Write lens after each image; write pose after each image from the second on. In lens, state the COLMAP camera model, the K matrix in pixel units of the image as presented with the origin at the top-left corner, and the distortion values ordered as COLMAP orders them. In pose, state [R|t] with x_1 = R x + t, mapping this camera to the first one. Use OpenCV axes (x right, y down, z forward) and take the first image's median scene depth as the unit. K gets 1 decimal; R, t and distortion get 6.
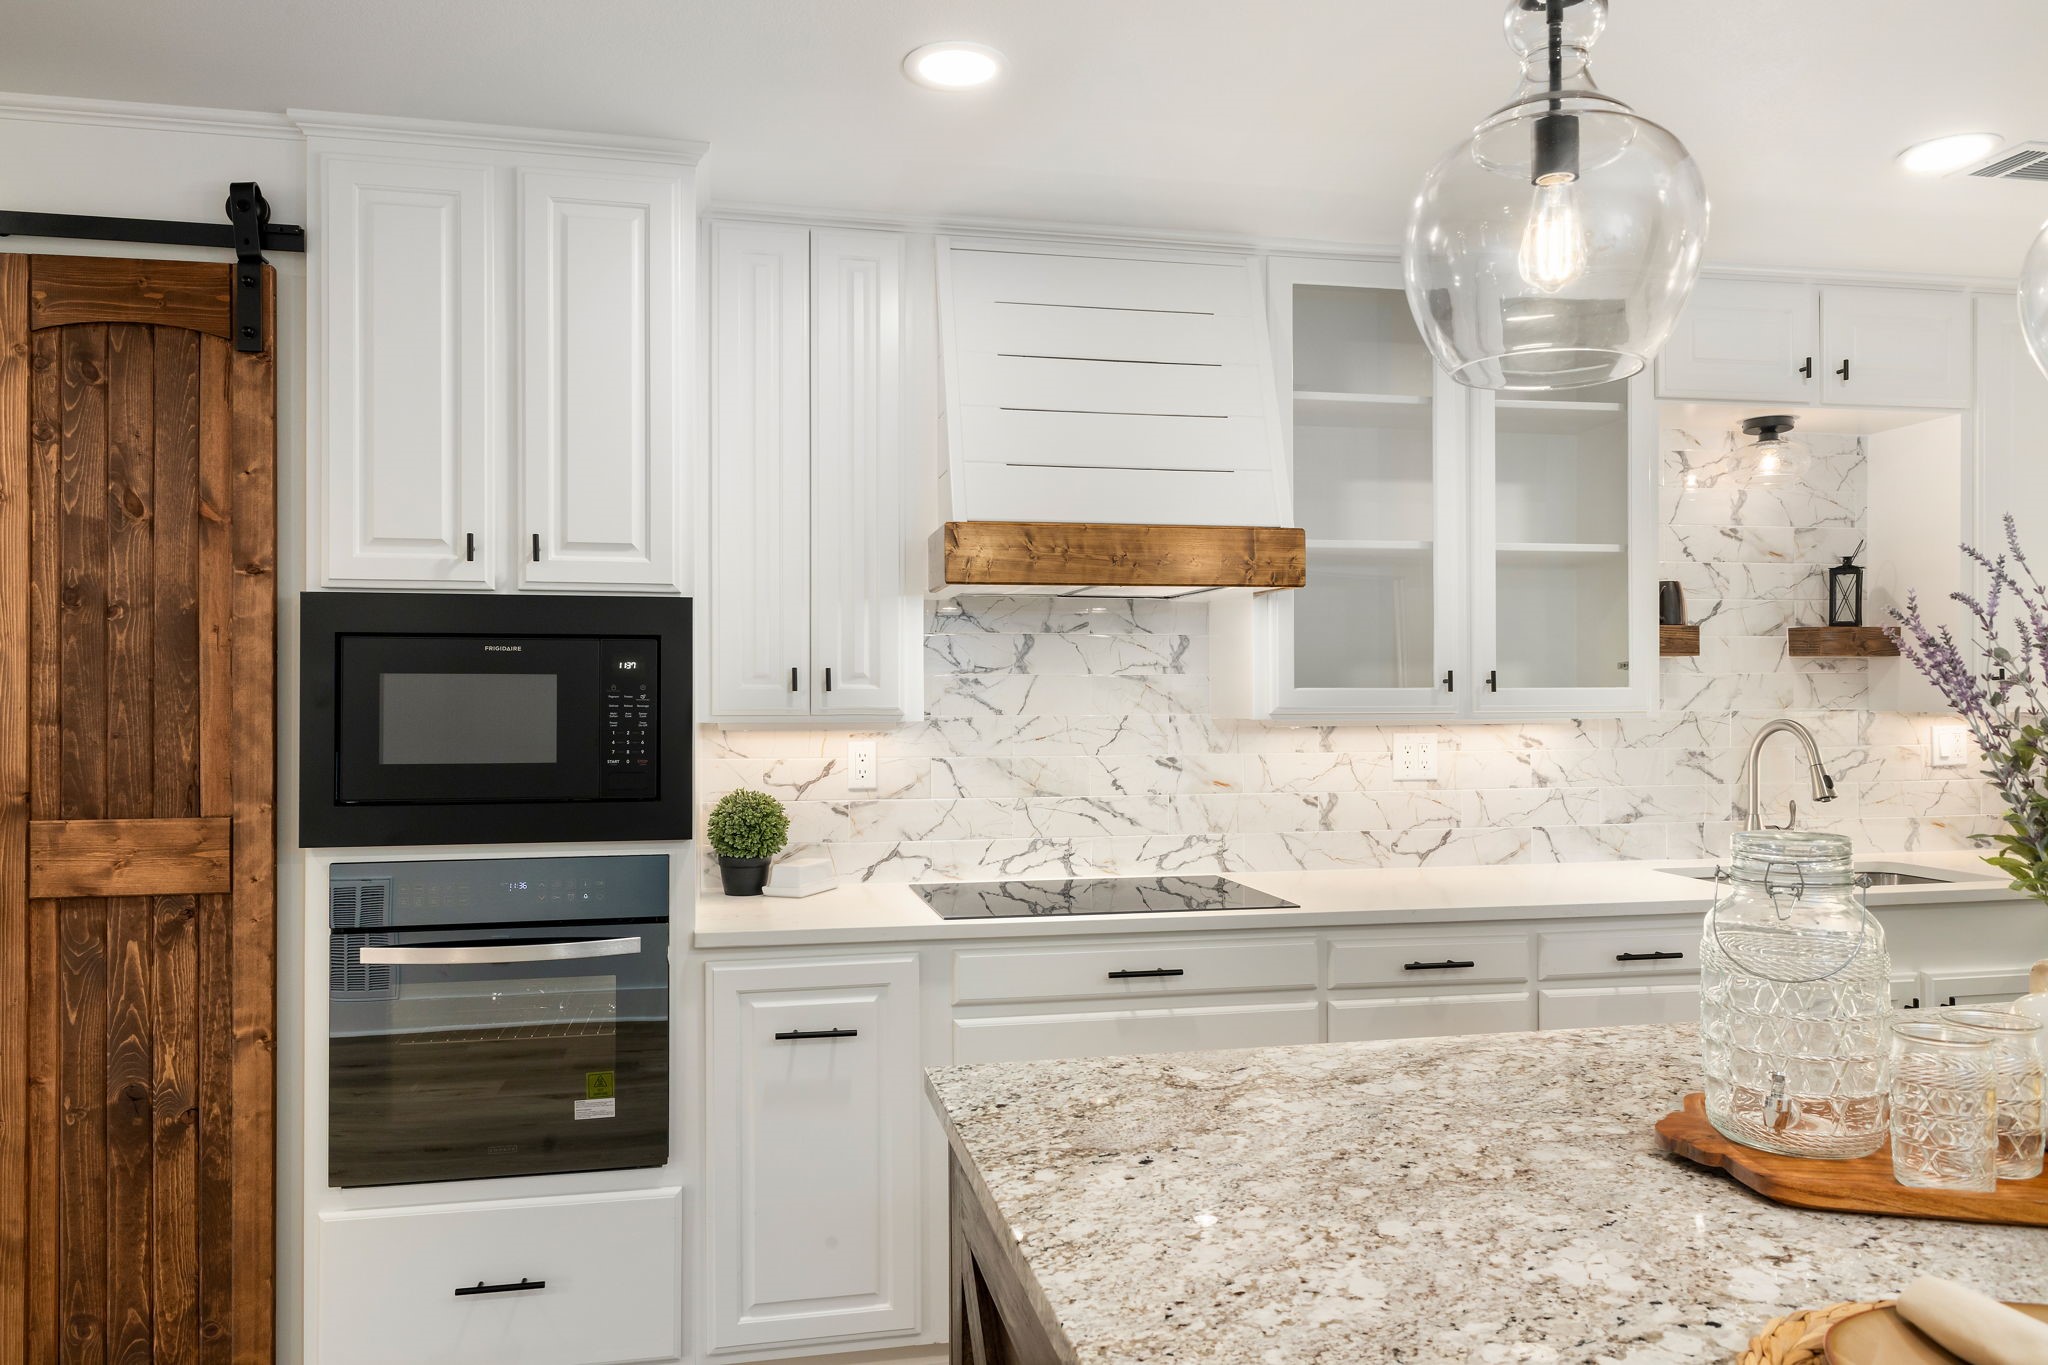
lens RADIAL K [[1386.5, 0, 1024.0], [0, 1386.5, 682.5], [0, 0, 1]] dist [0.015061, -0.000898]
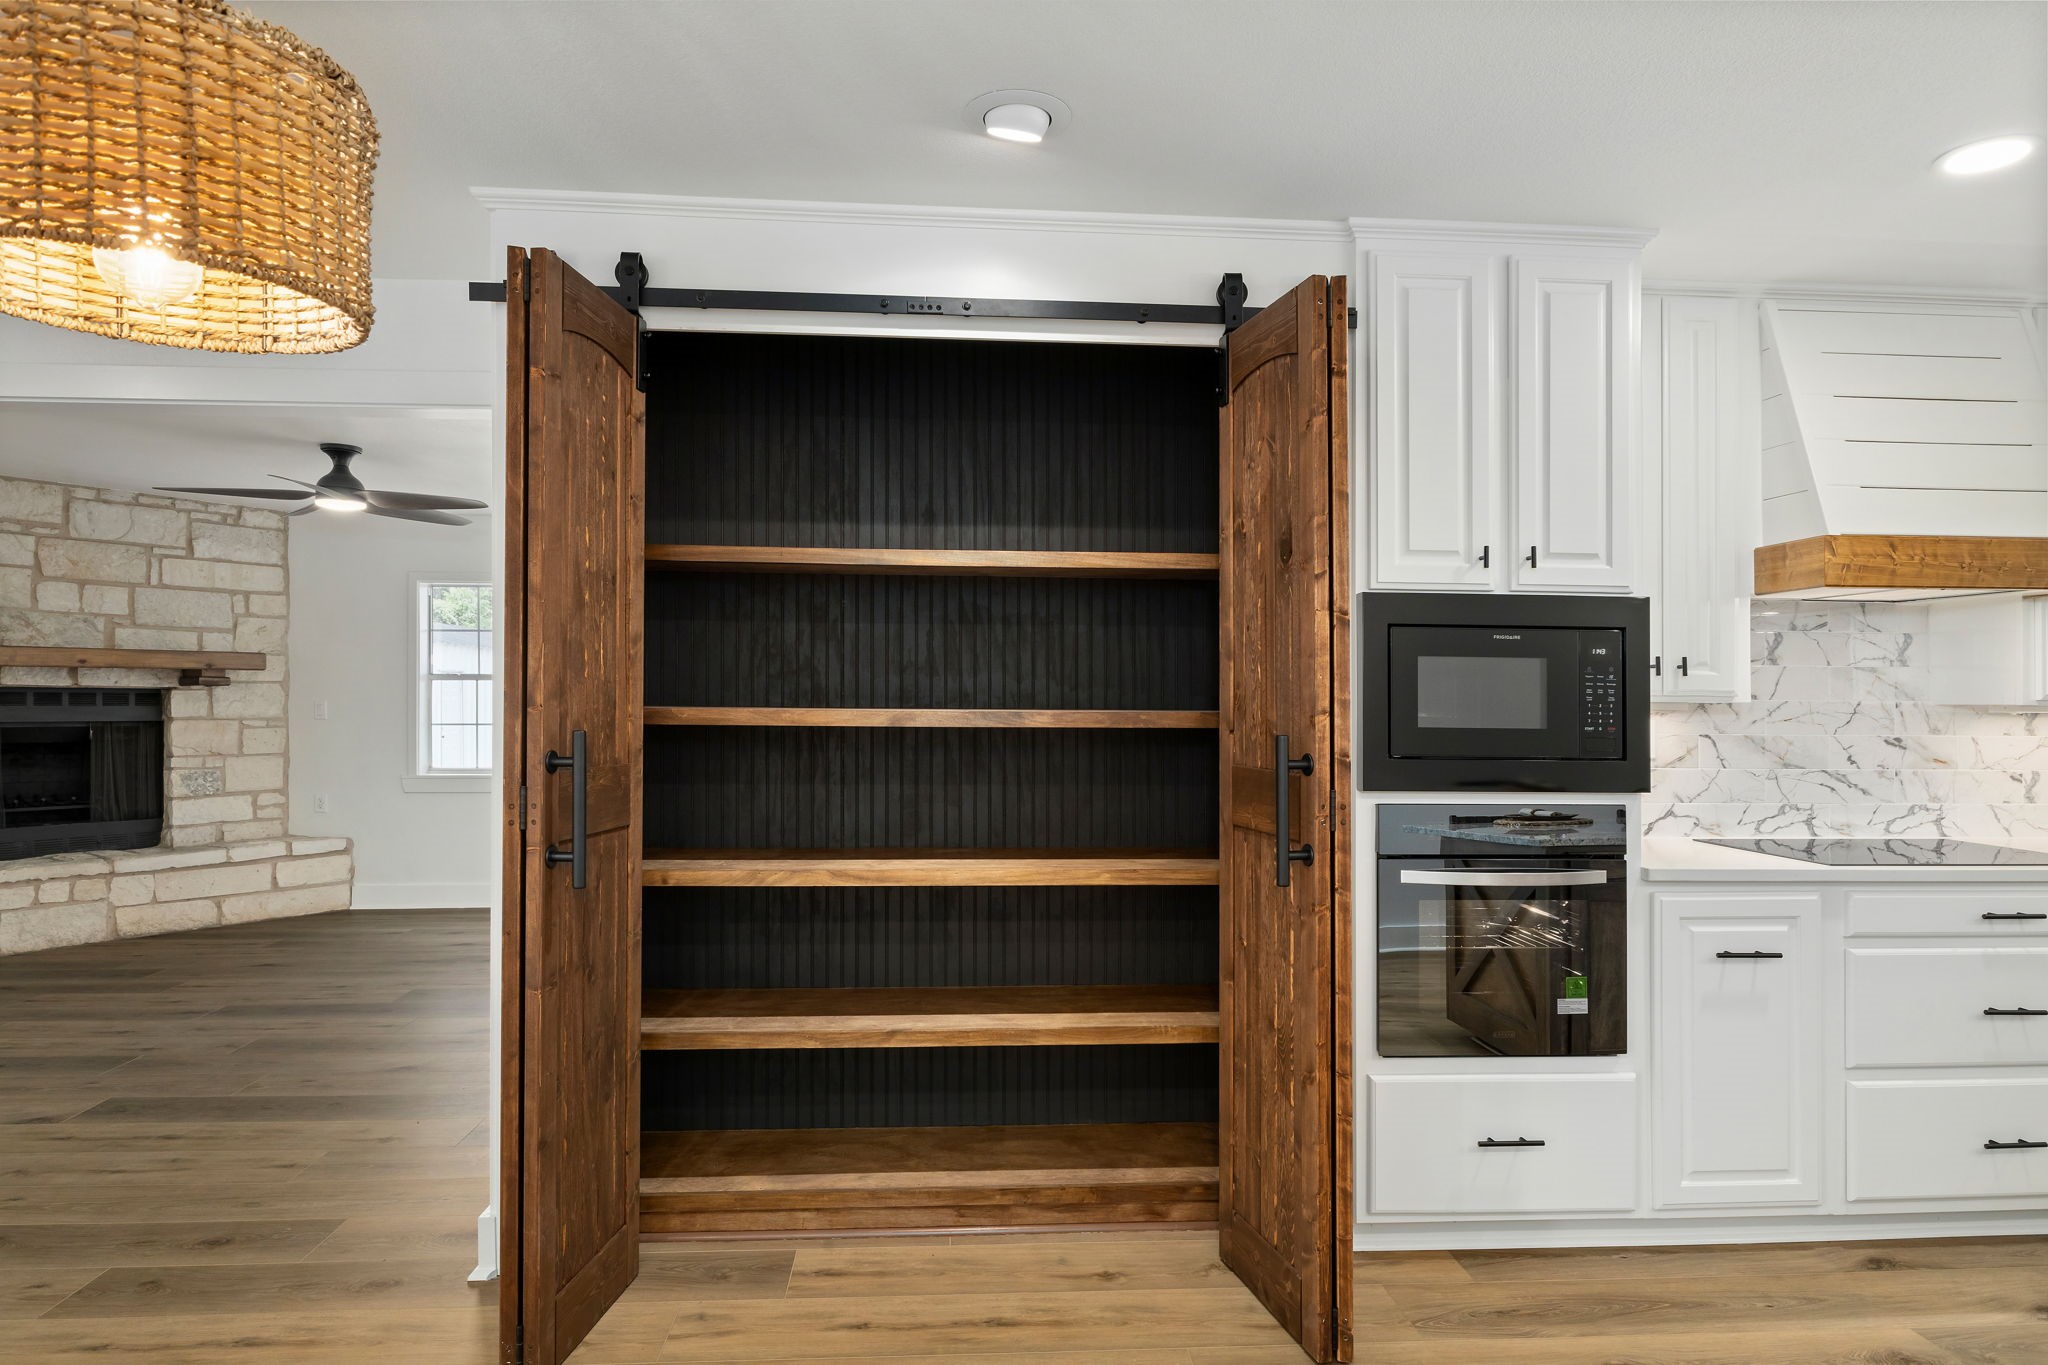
lens RADIAL K [[1174.4, 0, 1021.0], [0, 1174.4, 687.8], [0, 0, 1]] dist [0.002419, -0.000249]
pose [[0.990584, 0.009338, -0.136586, -0.529313], [-0.009427, 0.999956, -0.000012, 0.020269], [0.136580, 0.001299, 0.990628, -0.092022]]
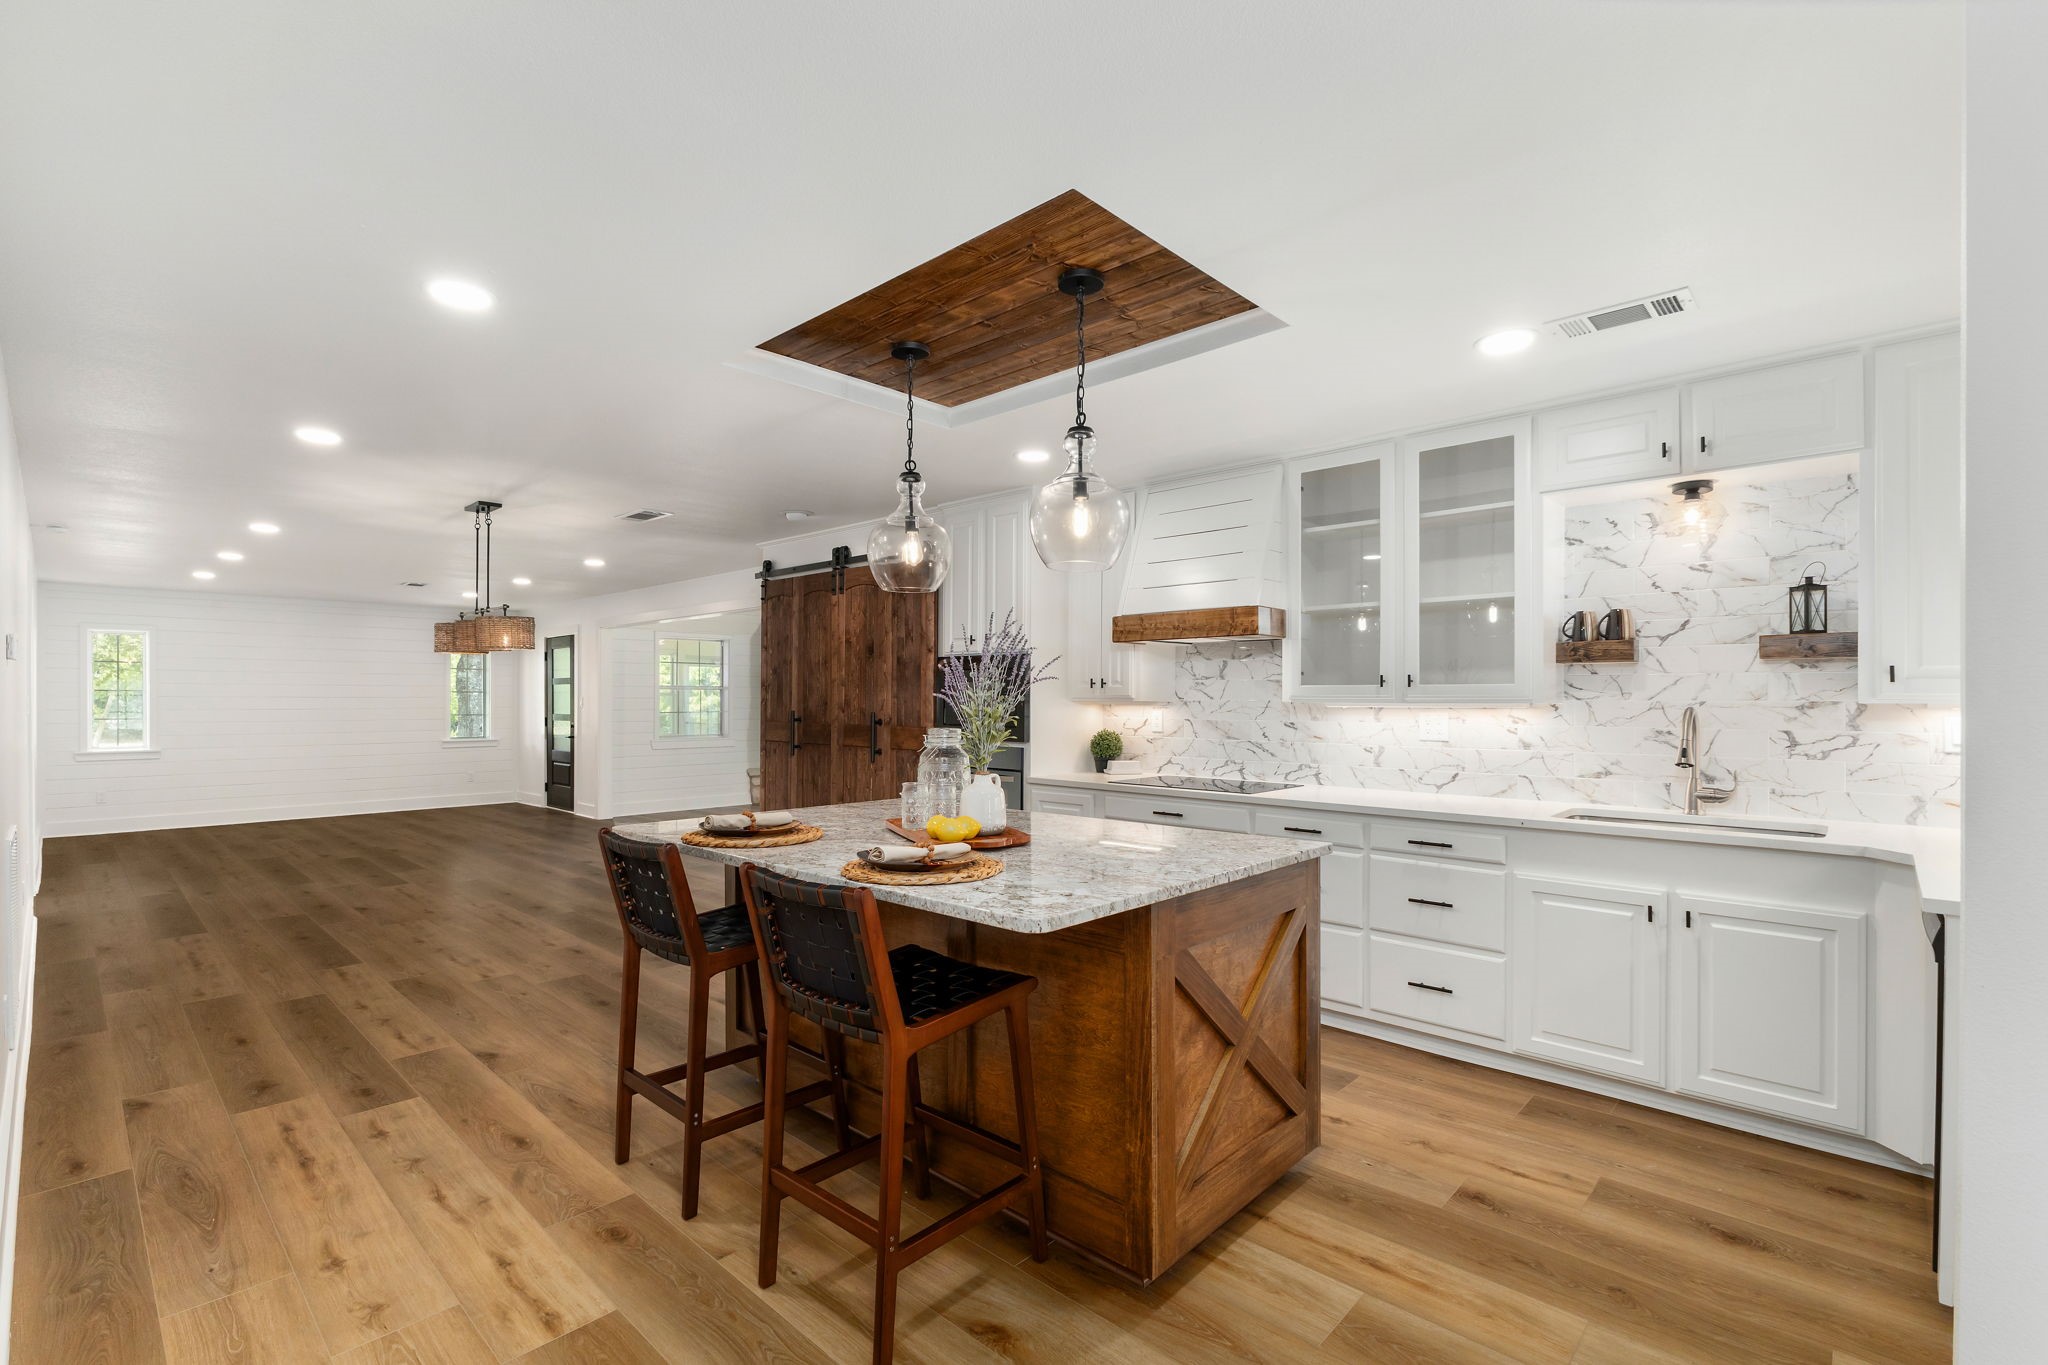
lens RADIAL K [[929.0, 0, 1011.2], [0, 929.0, 693.7], [0, 0, 1]] dist [-0.022545, 0.000062]
pose [[0.567369, 0.001088, -0.823463, 1.011661], [0.004913, 0.999977, 0.004706, 0.006859], [0.823449, -0.006716, 0.567351, -0.048254]]
